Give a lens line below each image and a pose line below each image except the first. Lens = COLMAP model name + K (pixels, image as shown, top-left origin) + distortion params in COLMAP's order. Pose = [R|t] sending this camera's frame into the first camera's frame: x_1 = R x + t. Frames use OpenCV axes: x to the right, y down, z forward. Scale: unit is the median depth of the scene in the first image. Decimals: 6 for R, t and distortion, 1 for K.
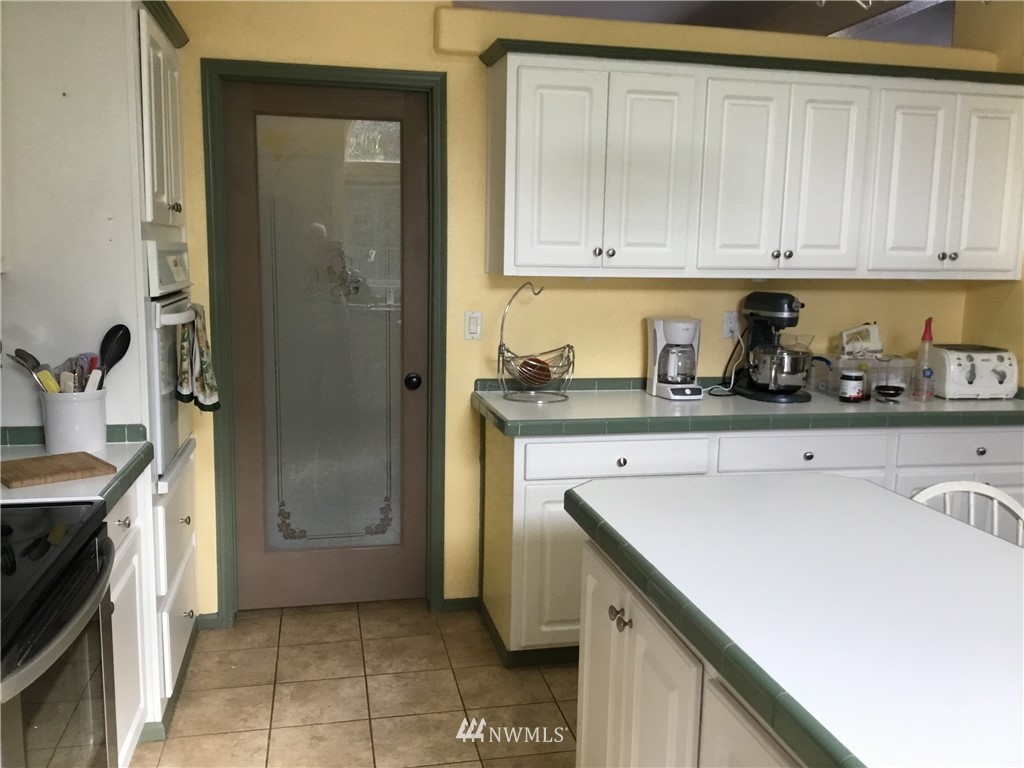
lens RADIAL K [[913.1, 0, 512.0], [0, 913.1, 384.0], [0, 0, 1]] dist [0.012944, -0.002992]
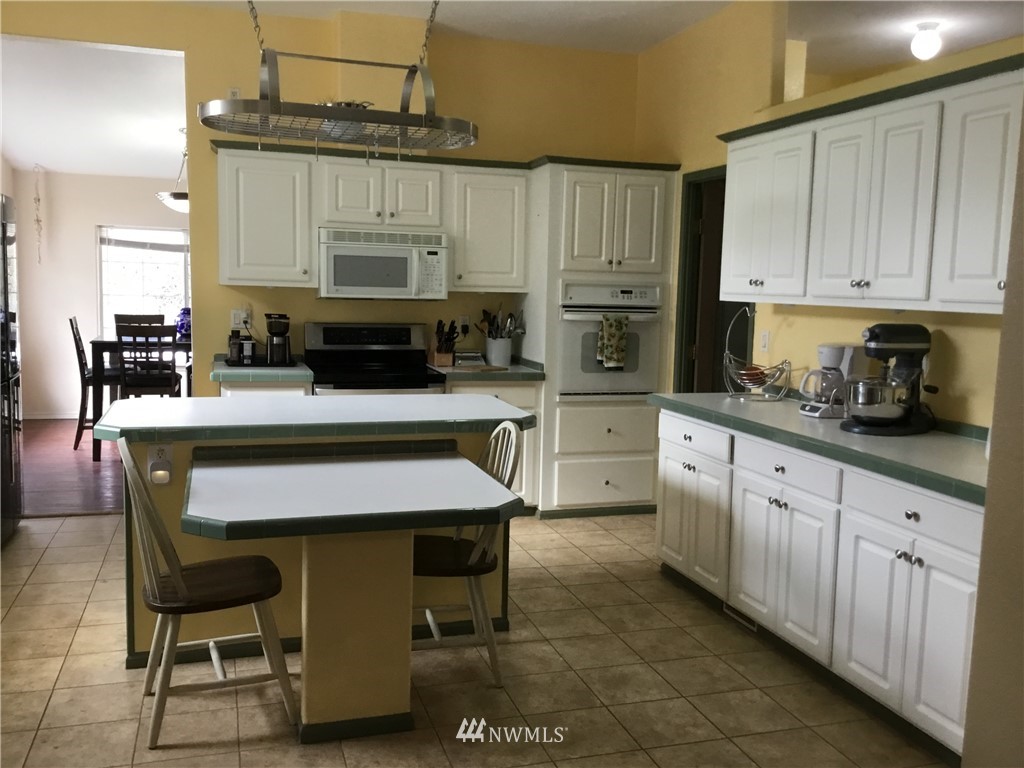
lens RADIAL K [[913.1, 0, 512.0], [0, 913.1, 384.0], [0, 0, 1]] dist [0.012944, -0.002992]
pose [[0.088126, 0.095897, -0.991482, 1.412034], [-0.160949, 0.983647, 0.080834, -0.059257], [0.983021, 0.152454, 0.102119, 0.593945]]
